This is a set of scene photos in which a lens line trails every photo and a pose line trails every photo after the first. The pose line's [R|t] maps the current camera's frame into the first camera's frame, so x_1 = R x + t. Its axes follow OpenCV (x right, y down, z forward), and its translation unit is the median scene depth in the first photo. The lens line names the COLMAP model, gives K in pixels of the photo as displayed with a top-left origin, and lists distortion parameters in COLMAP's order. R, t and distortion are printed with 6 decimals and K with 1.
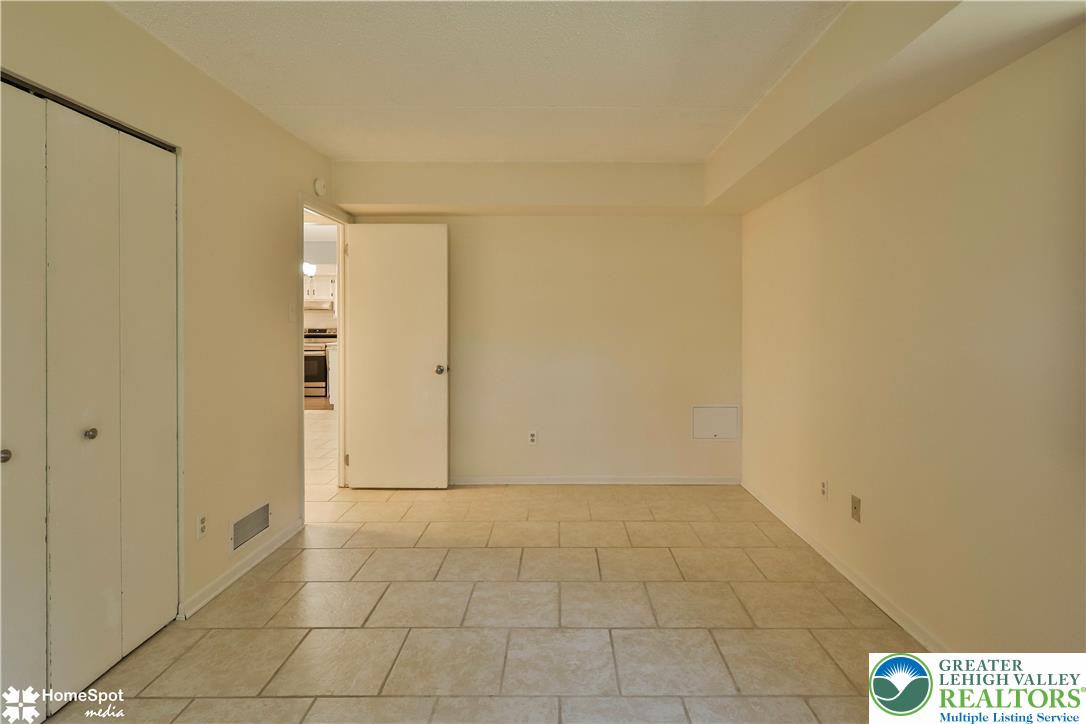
lens RADIAL K [[547.2, 0, 572.7], [0, 547.2, 322.8], [0, 0, 1]] dist [-0.001726, 0.002185]
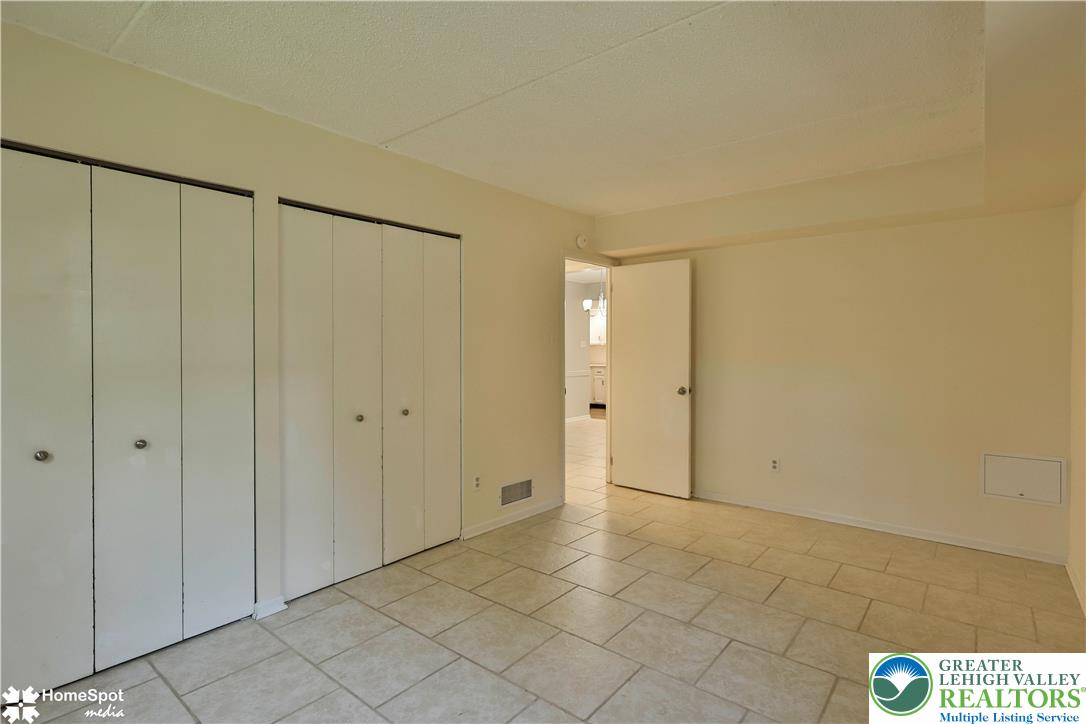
lens RADIAL K [[547.2, 0, 566.4], [0, 547.2, 351.8], [0, 0, 1]] dist [-0.001726, 0.002185]
pose [[0.777326, 0.005972, -0.629069, 0.375351], [-0.001918, 0.999973, 0.007123, -0.001057], [0.629094, -0.004330, 0.777317, -0.013184]]
